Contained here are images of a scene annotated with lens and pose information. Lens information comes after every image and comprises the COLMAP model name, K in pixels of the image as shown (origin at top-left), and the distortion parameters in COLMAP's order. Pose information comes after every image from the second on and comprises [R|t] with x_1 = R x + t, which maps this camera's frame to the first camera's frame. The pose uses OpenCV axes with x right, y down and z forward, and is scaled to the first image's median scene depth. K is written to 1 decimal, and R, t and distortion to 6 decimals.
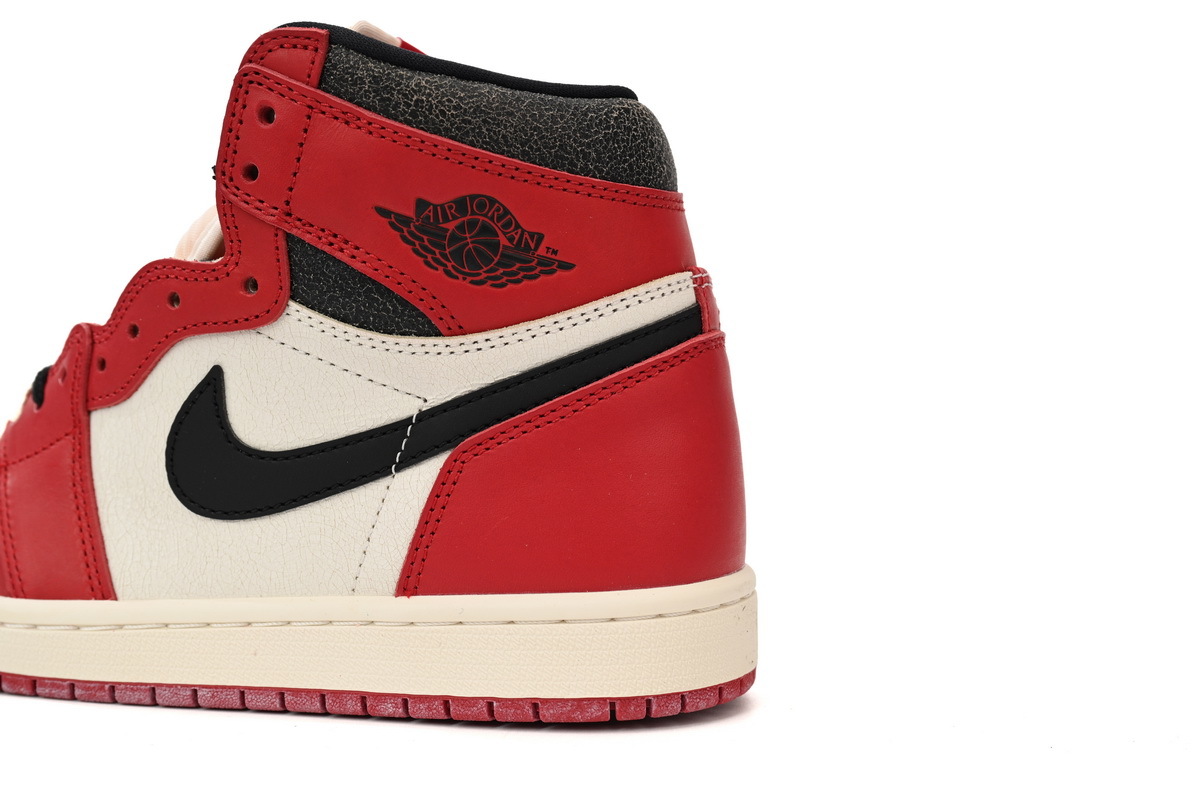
lens RADIAL K [[1837.8, 0, 598.8], [0, 1837.8, 396.6], [0, 0, 1]] dist [-0.016066, 0.000000]
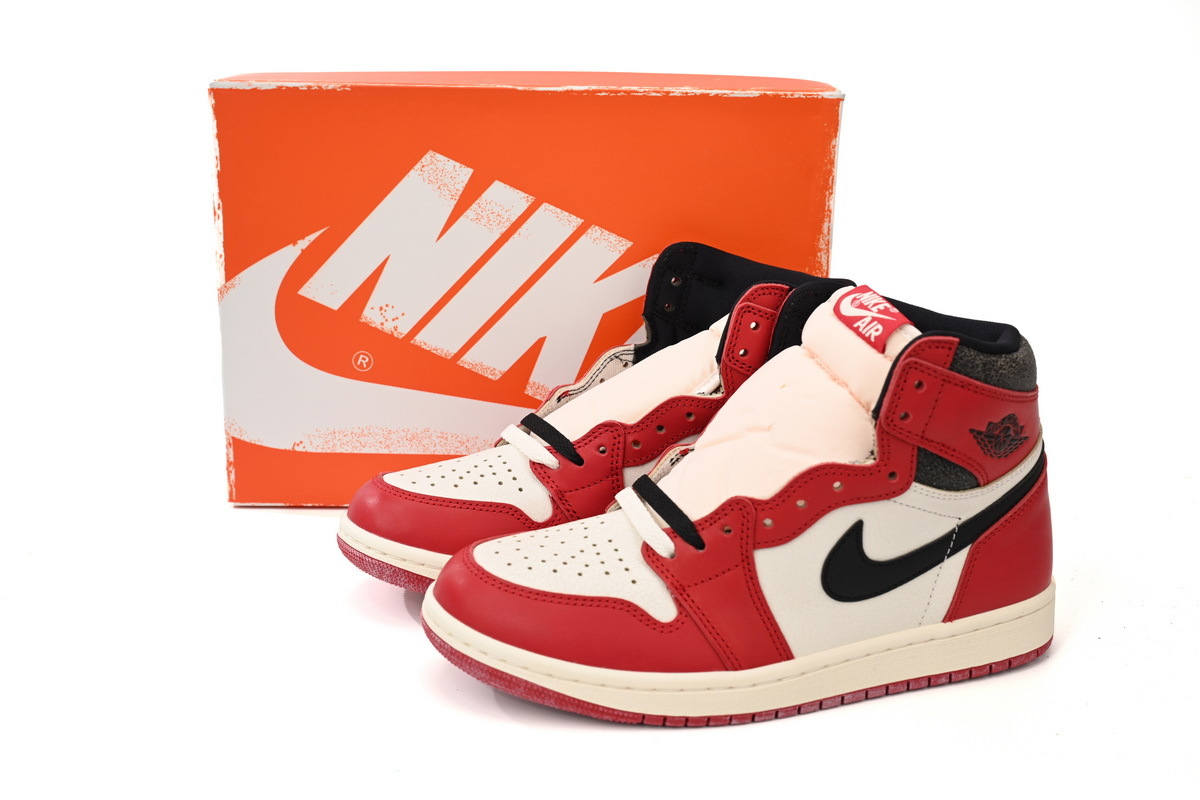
lens RADIAL K [[1544.6, 0, 597.9], [0, 1544.6, 404.4], [0, 0, 1]] dist [-0.017457, 0.000000]
pose [[0.813310, -0.163455, 0.558399, -1.235863], [0.031015, 0.970543, 0.238925, -0.490208], [-0.581004, -0.177002, 0.794421, 0.010466]]
